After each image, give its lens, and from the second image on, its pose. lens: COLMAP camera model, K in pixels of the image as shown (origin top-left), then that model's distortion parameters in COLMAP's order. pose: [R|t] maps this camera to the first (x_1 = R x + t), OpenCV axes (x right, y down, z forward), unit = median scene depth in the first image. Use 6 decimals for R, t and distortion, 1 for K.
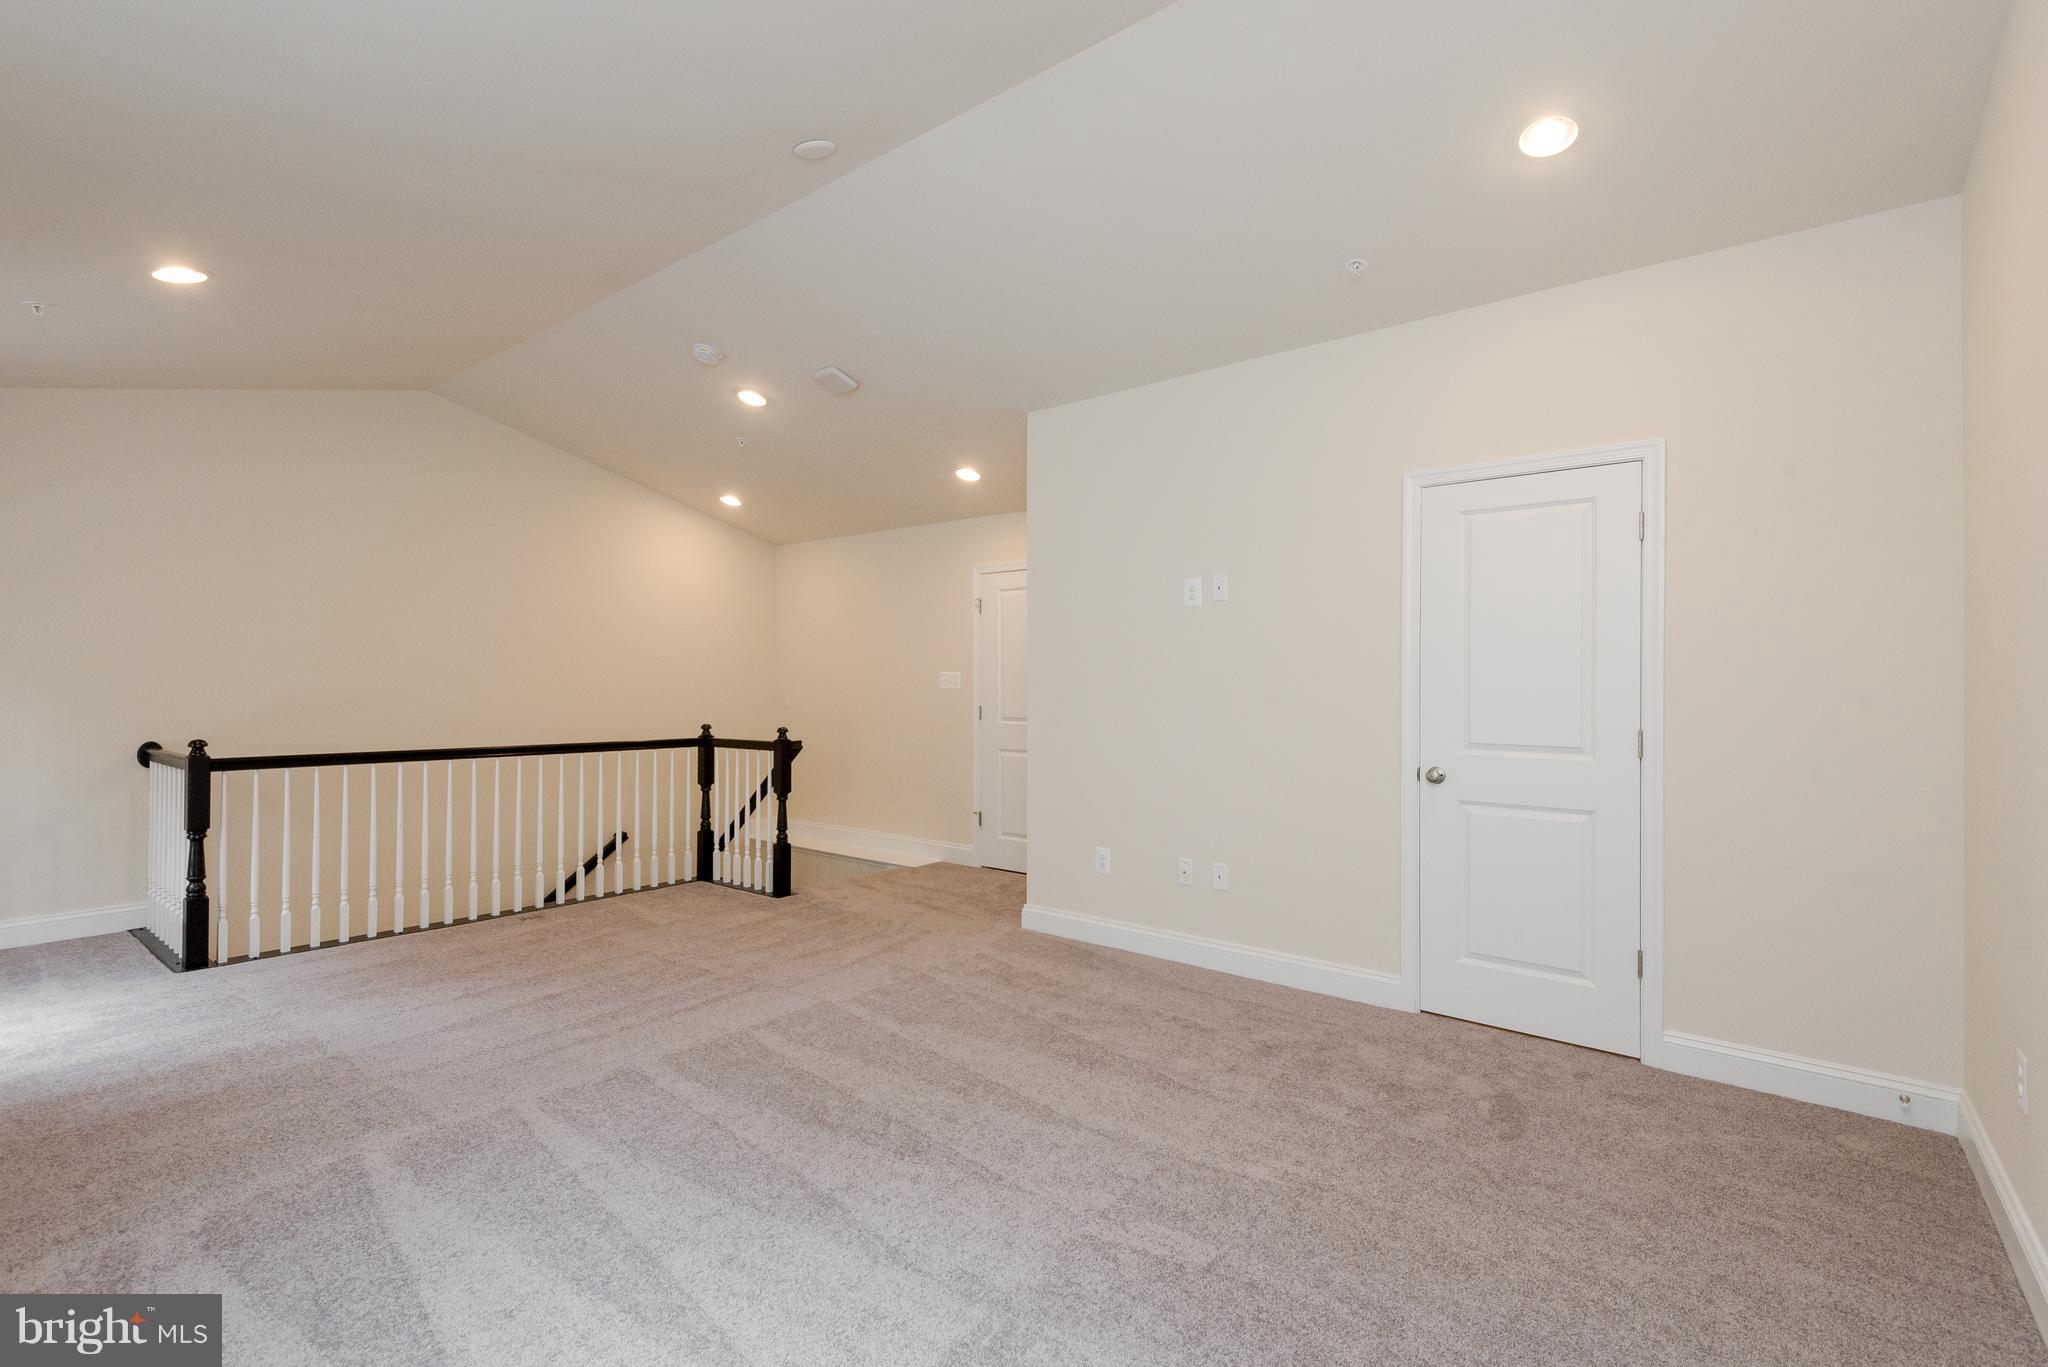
lens RADIAL K [[928.6, 0, 1009.3], [0, 928.6, 689.0], [0, 0, 1]] dist [0.024112, -0.006578]
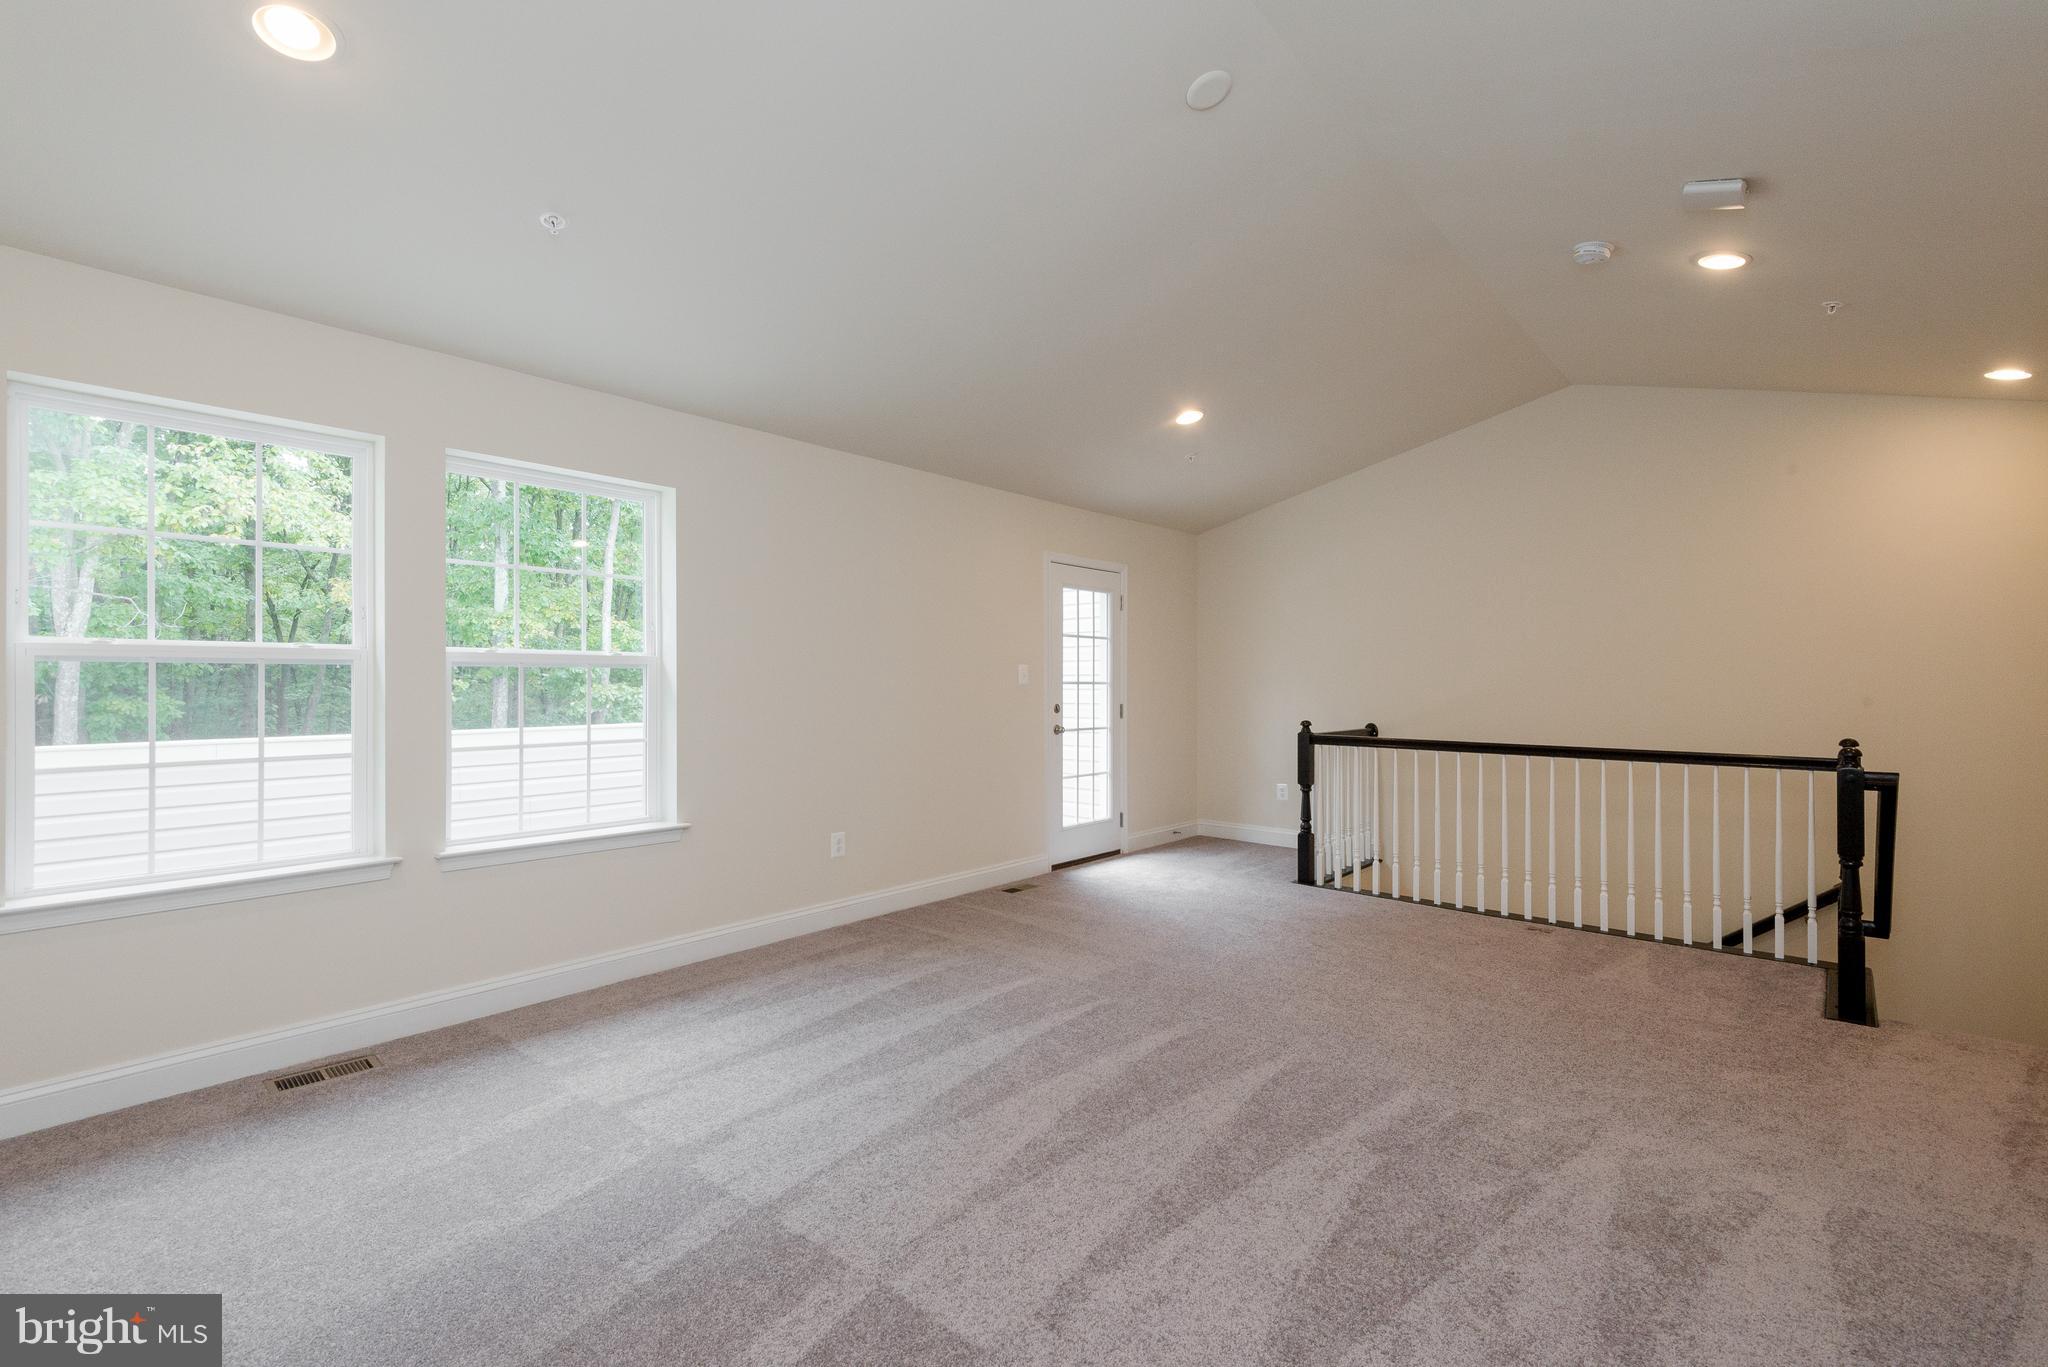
lens RADIAL K [[928.6, 0, 1059.6], [0, 928.6, 680.2], [0, 0, 1]] dist [0.024112, -0.006578]
pose [[-0.023118, -0.007366, -0.999706, 0.486358], [-0.004935, 0.999962, -0.007253, 0.004165], [0.999721, 0.004765, -0.023154, 0.597146]]
